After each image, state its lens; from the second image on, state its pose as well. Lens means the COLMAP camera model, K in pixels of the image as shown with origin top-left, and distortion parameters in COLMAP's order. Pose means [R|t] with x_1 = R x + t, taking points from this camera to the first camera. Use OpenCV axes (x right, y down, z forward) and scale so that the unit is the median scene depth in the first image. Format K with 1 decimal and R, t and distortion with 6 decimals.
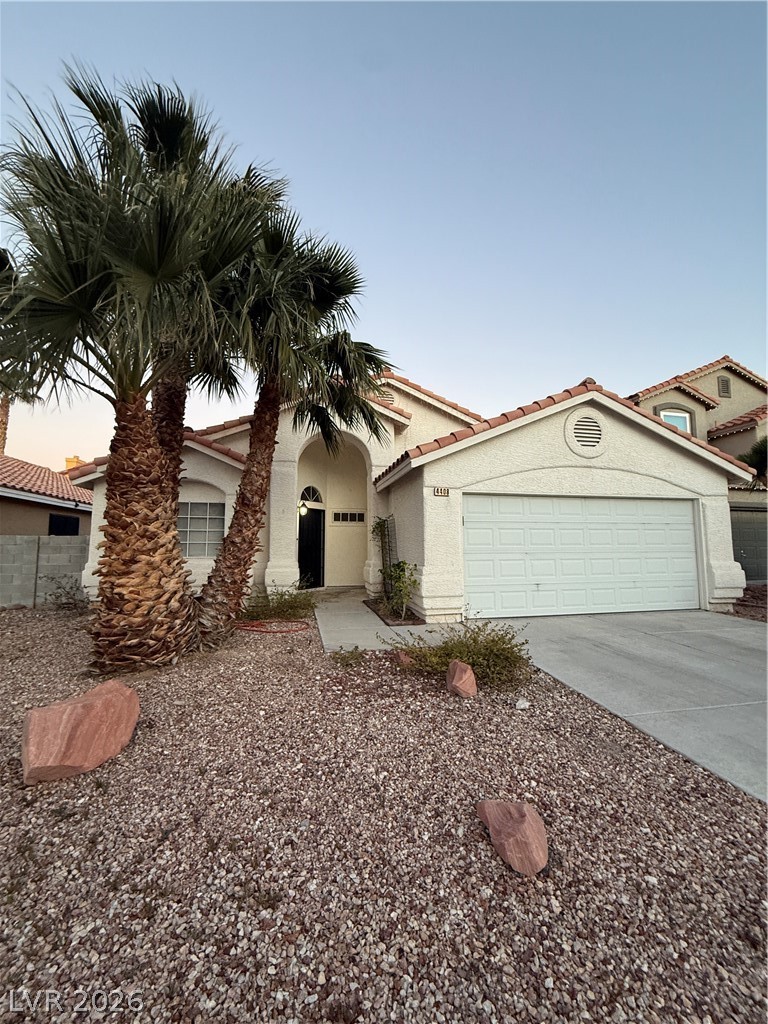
lens RADIAL K [[411.9, 0, 380.1], [0, 411.9, 504.2], [0, 0, 1]] dist [0.003253, 0.000728]
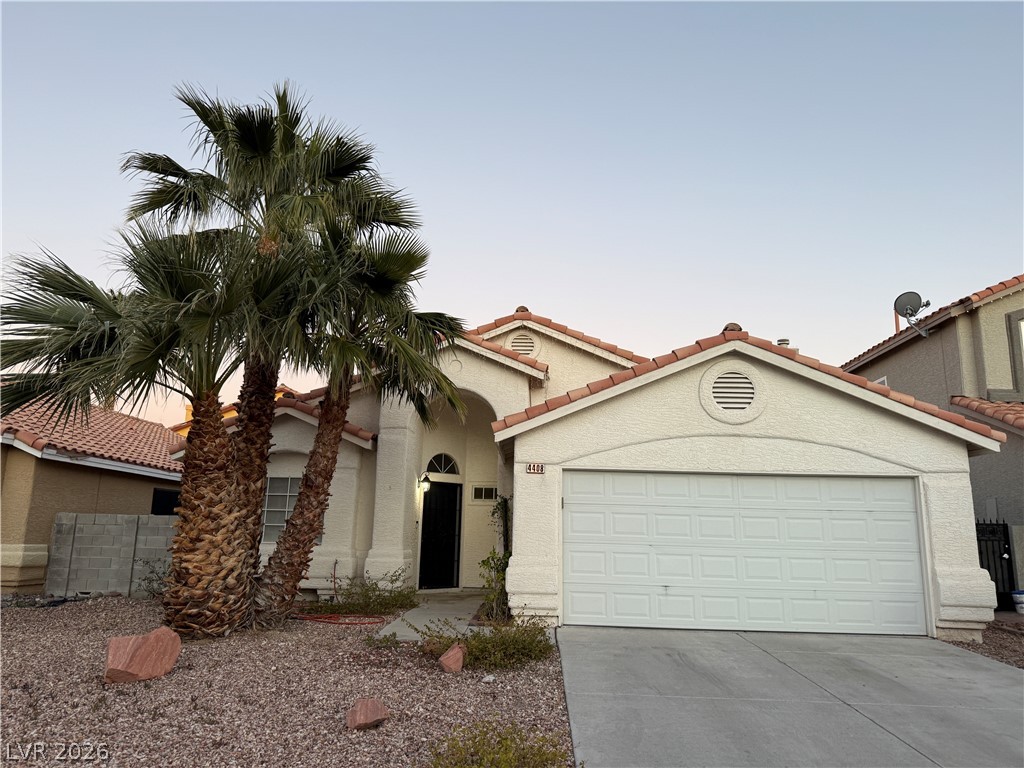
lens RADIAL K [[731.3, 0, 502.6], [0, 731.3, 375.6], [0, 0, 1]] dist [0.069447, -0.081953]
pose [[0.967457, -0.031937, -0.251012, 0.447485], [0.002468, 0.993146, -0.116852, -0.042745], [0.253024, 0.112430, 0.960905, -0.483497]]
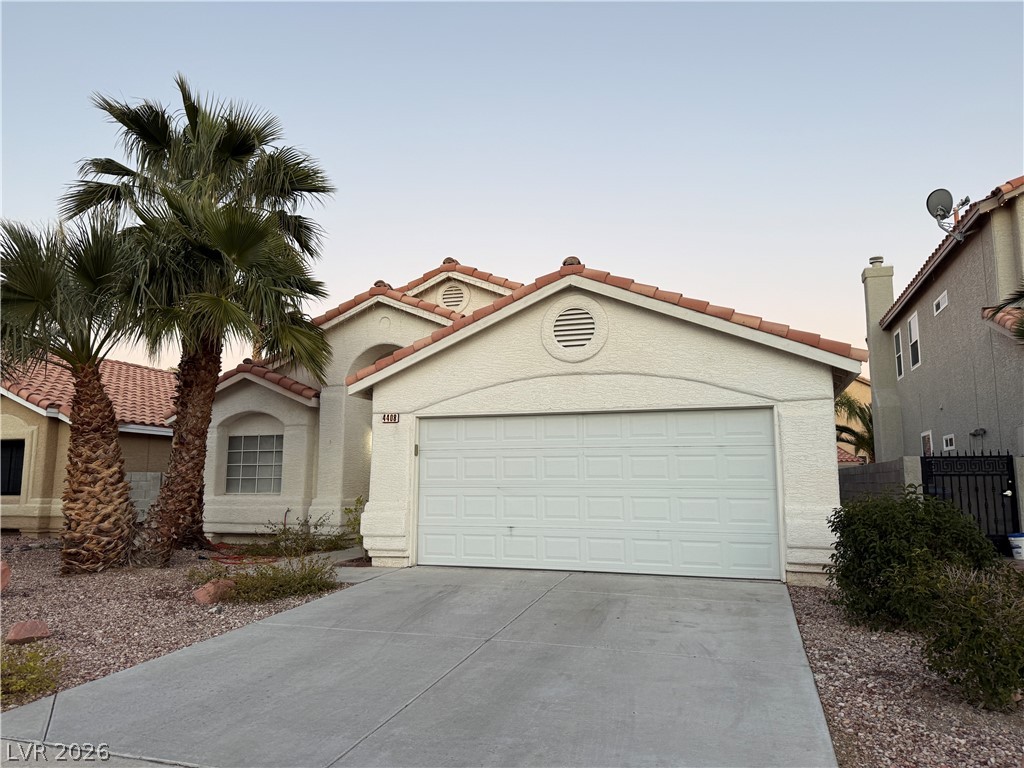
lens RADIAL K [[731.3, 0, 502.5], [0, 731.3, 380.8], [0, 0, 1]] dist [0.069447, -0.081953]
pose [[0.858289, -0.070068, -0.508361, 1.105818], [0.049311, 0.997311, -0.054207, -0.012227], [0.510792, 0.021458, 0.859437, -0.226205]]
